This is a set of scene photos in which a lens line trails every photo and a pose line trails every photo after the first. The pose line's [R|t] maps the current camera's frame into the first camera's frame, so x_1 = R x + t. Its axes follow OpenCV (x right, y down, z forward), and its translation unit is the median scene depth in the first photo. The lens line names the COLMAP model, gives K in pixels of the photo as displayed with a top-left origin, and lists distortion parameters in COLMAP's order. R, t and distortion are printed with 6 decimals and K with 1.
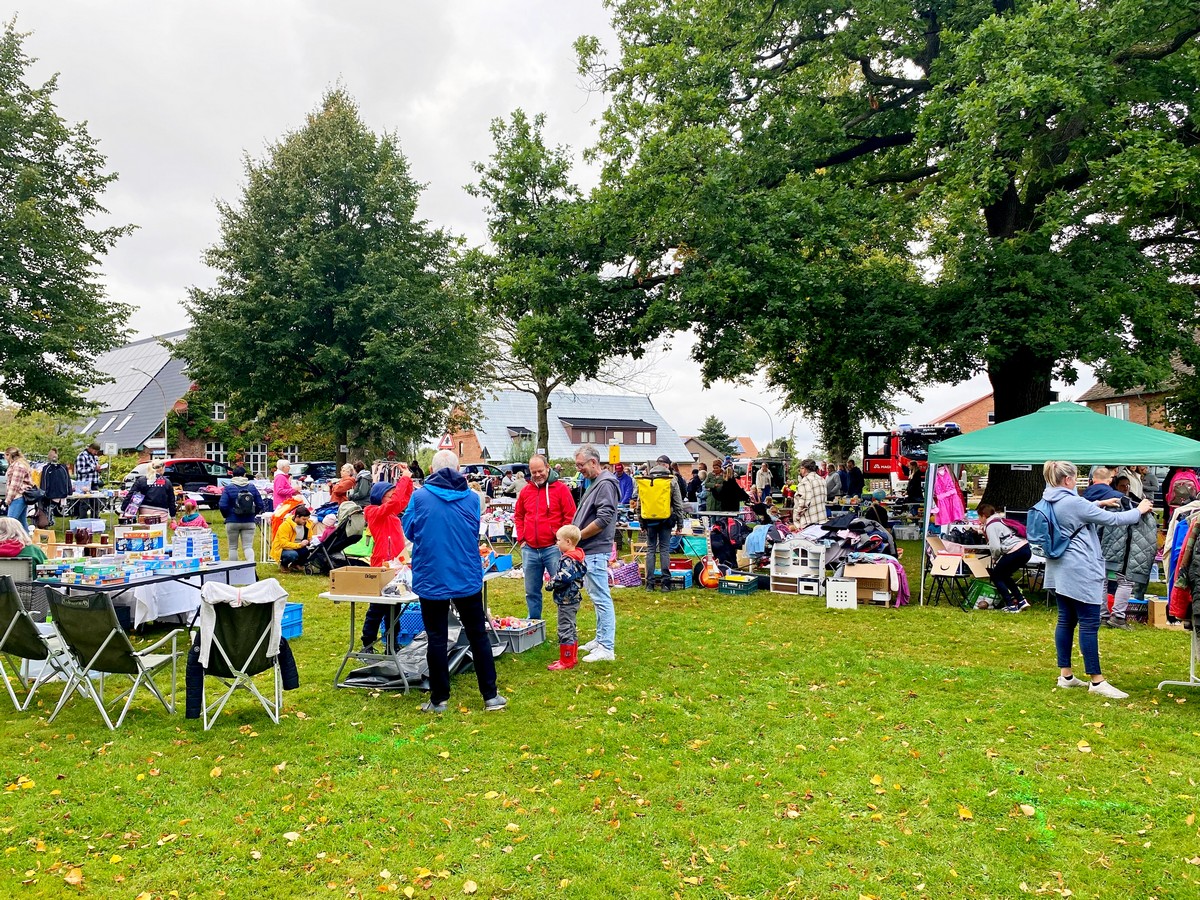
lens RADIAL K [[949.6, 0, 600.1], [0, 949.6, 455.0], [0, 0, 1]] dist [0.028325, -0.032390]
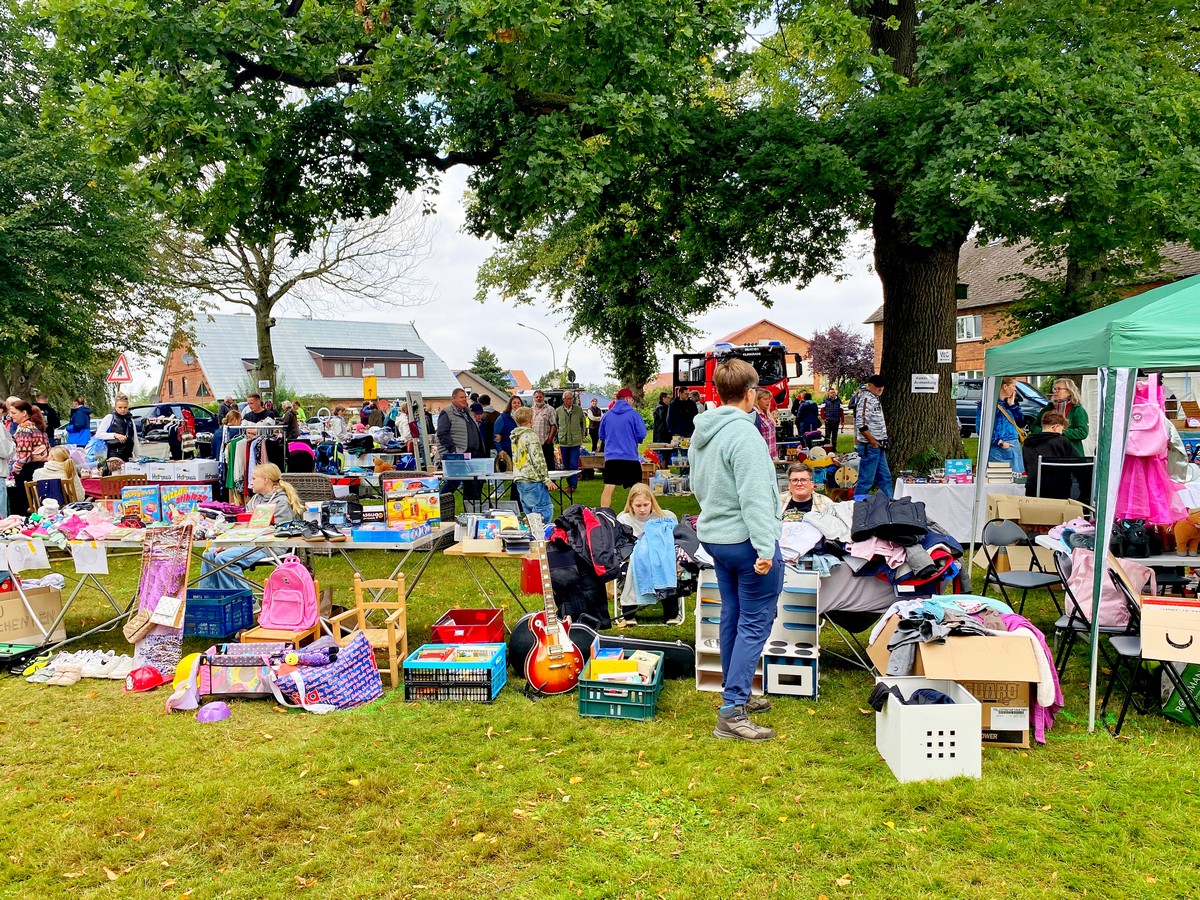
lens RADIAL K [[949.6, 0, 610.1], [0, 949.6, 474.2], [0, 0, 1]] dist [0.028325, -0.032390]
pose [[0.968642, -0.040873, 0.245075, 0.014383], [0.018998, 0.995672, 0.090970, 0.003532], [-0.247733, -0.083461, 0.965227, 0.202543]]
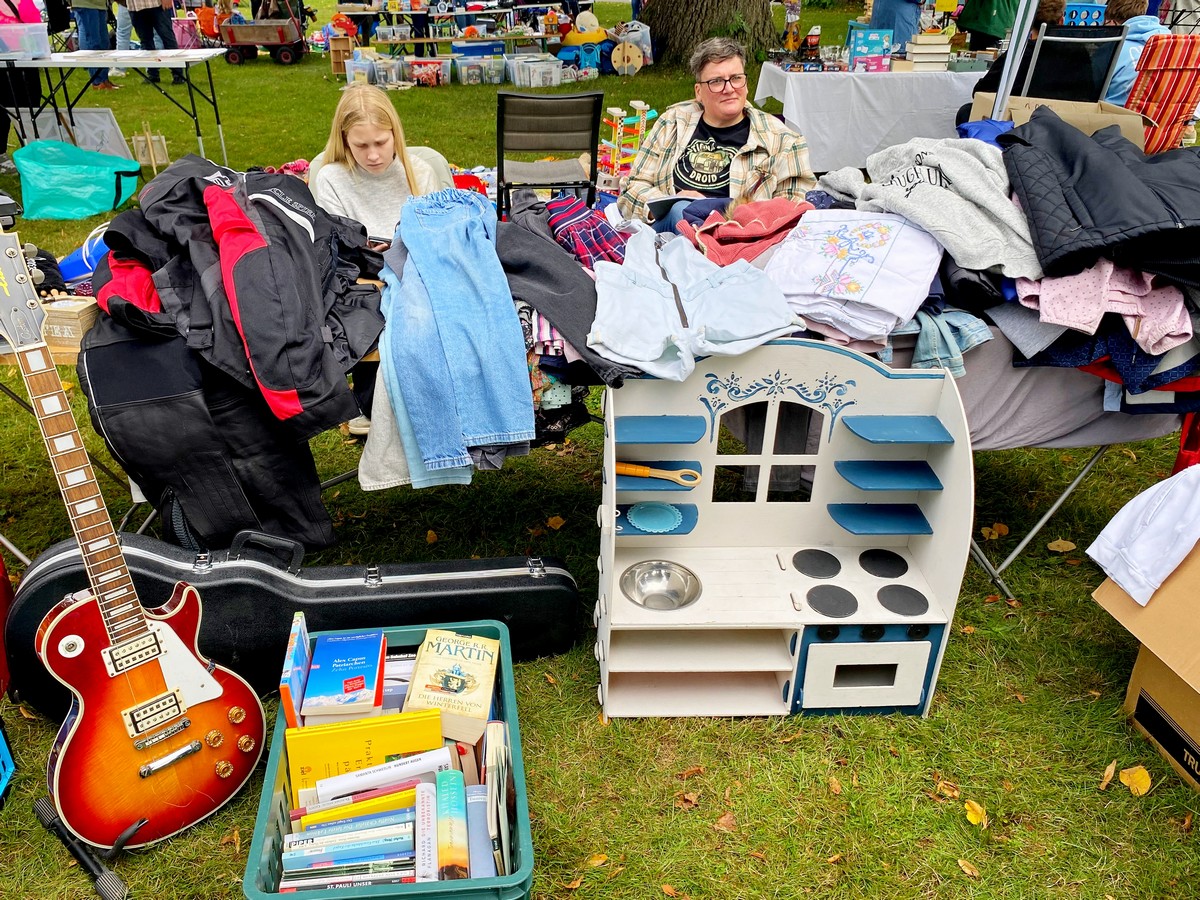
lens RADIAL K [[949.6, 0, 589.3], [0, 949.6, 419.2], [0, 0, 1]] dist [0.028325, -0.032390]
pose [[0.857552, -0.223349, 0.463378, 0.039061], [-0.007078, 0.895610, 0.444783, 0.011911], [-0.514348, -0.384705, 0.766452, 0.298936]]
